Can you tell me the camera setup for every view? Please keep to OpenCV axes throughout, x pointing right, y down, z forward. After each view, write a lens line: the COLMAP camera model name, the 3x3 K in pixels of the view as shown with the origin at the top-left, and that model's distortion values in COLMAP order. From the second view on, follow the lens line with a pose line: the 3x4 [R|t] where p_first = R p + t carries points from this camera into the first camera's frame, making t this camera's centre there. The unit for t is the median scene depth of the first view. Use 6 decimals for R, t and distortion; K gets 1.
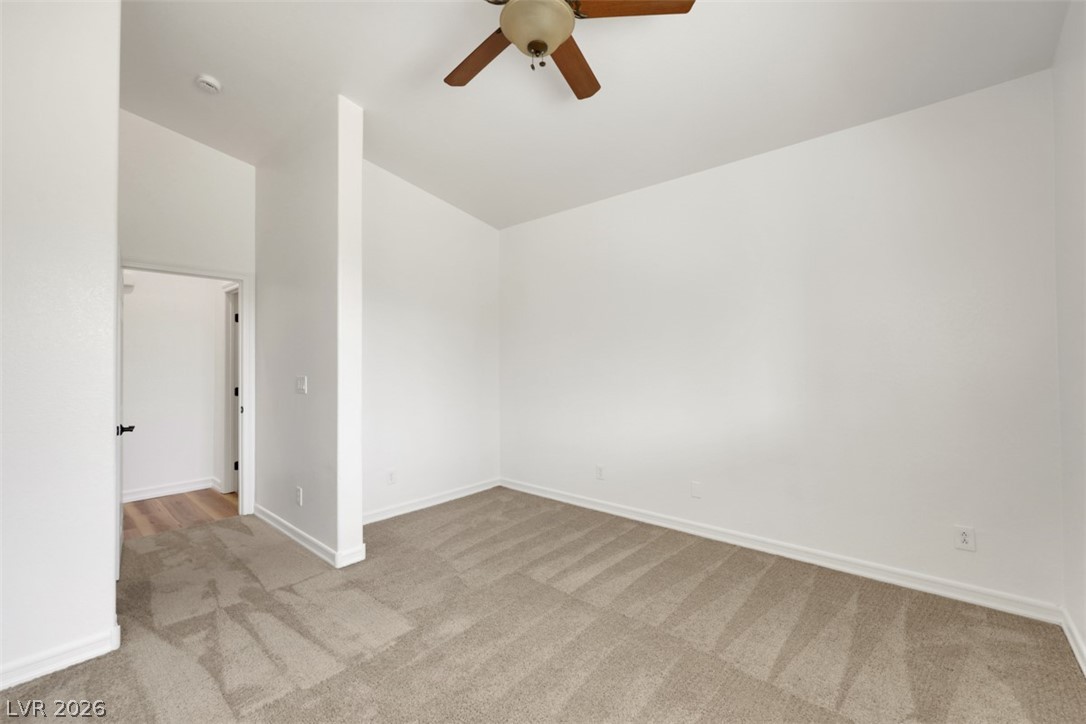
lens RADIAL K [[447.5, 0, 537.5], [0, 447.5, 358.9], [0, 0, 1]] dist [-0.000863, 0.000136]
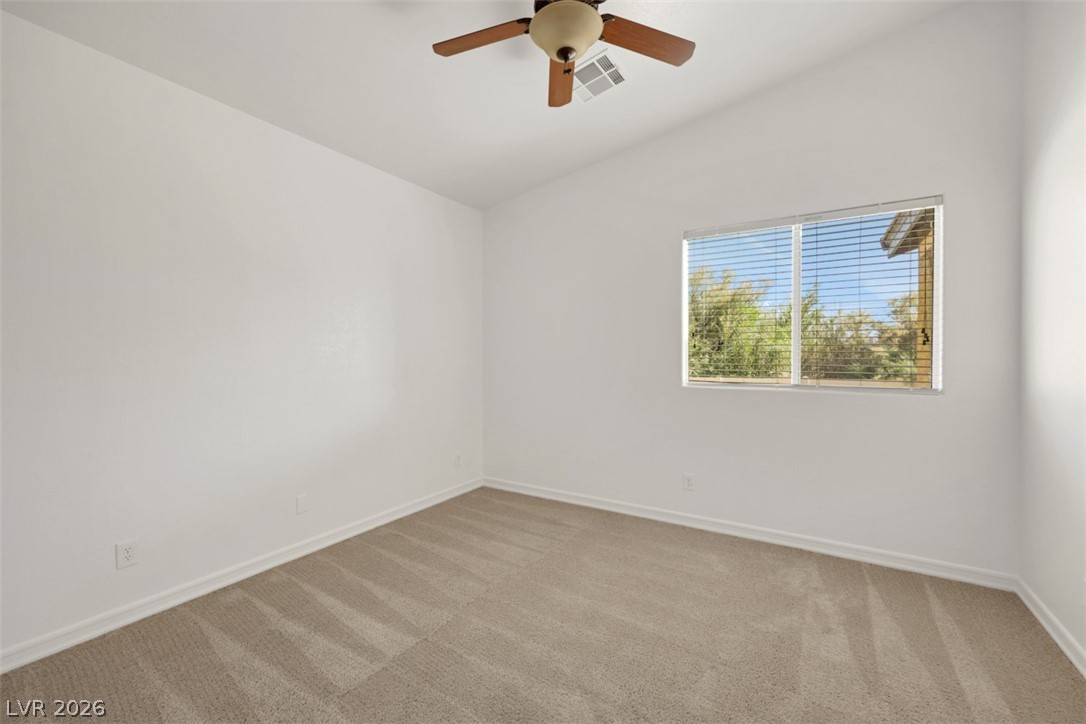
lens RADIAL K [[447.5, 0, 537.5], [0, 447.5, 358.9], [0, 0, 1]] dist [-0.000863, 0.000136]
pose [[-0.137445, -0.010625, 0.990452, -0.714685], [-0.000502, 0.999943, 0.010657, 0.000482], [-0.990509, 0.000968, -0.137443, 0.837924]]
